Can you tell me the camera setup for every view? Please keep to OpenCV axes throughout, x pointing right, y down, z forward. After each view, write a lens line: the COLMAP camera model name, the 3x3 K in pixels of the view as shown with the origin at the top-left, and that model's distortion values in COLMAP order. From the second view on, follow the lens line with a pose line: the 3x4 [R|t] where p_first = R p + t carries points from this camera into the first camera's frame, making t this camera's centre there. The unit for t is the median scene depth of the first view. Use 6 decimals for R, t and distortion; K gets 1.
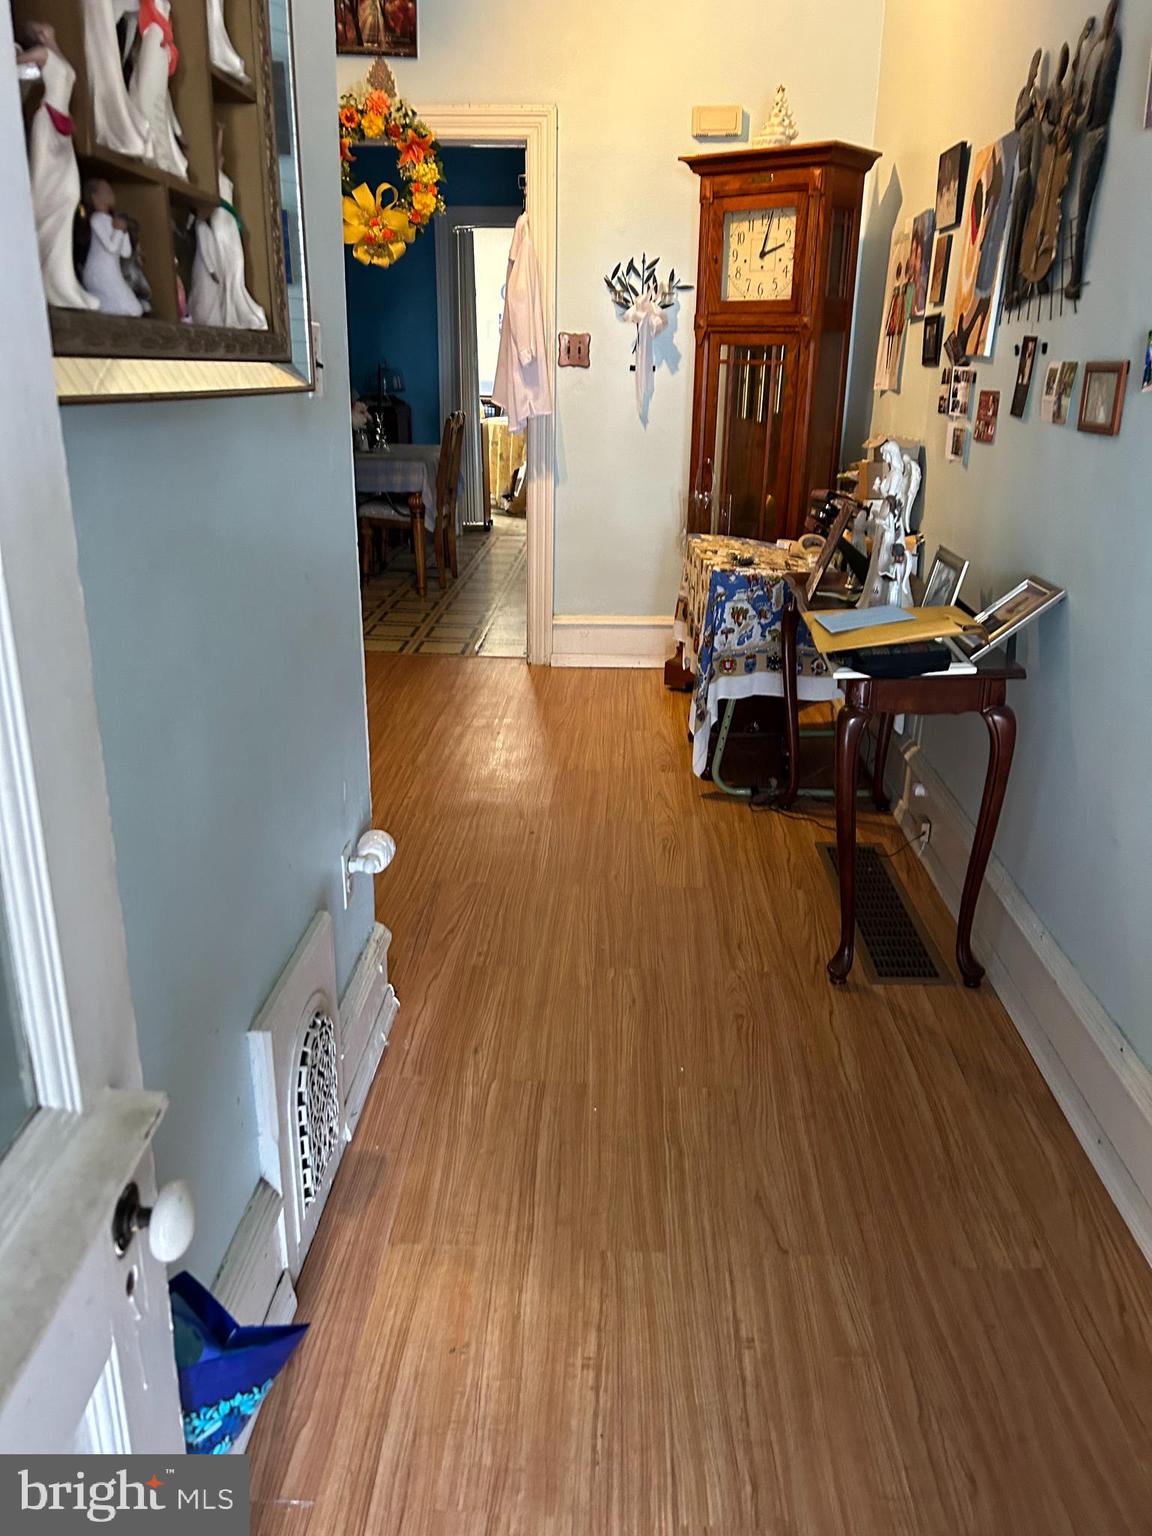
lens RADIAL K [[1162.6, 0, 575.0], [0, 1162.6, 768.2], [0, 0, 1]] dist [0.035933, -0.033082]
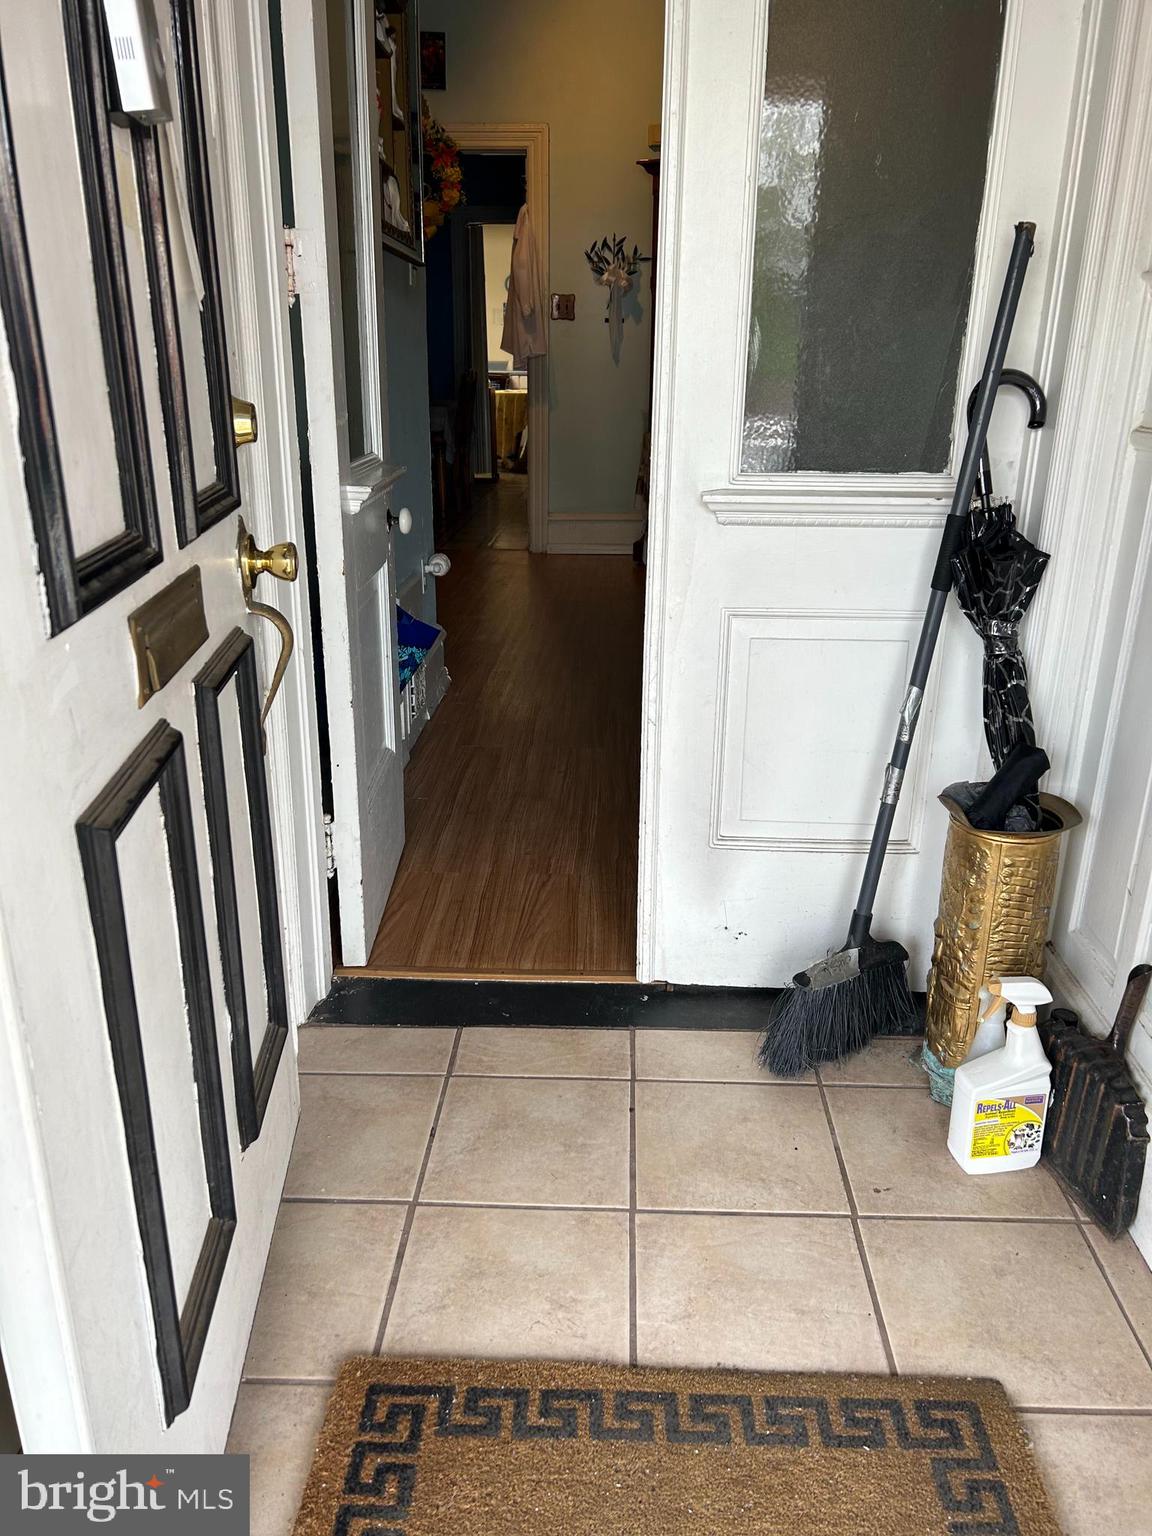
lens RADIAL K [[1162.6, 0, 578.1], [0, 1162.6, 771.4], [0, 0, 1]] dist [0.035933, -0.033082]
pose [[0.999990, -0.004430, 0.000272, 0.014137], [0.004431, 0.999964, -0.007167, 0.185544], [-0.000240, 0.007168, 0.999974, -0.336338]]
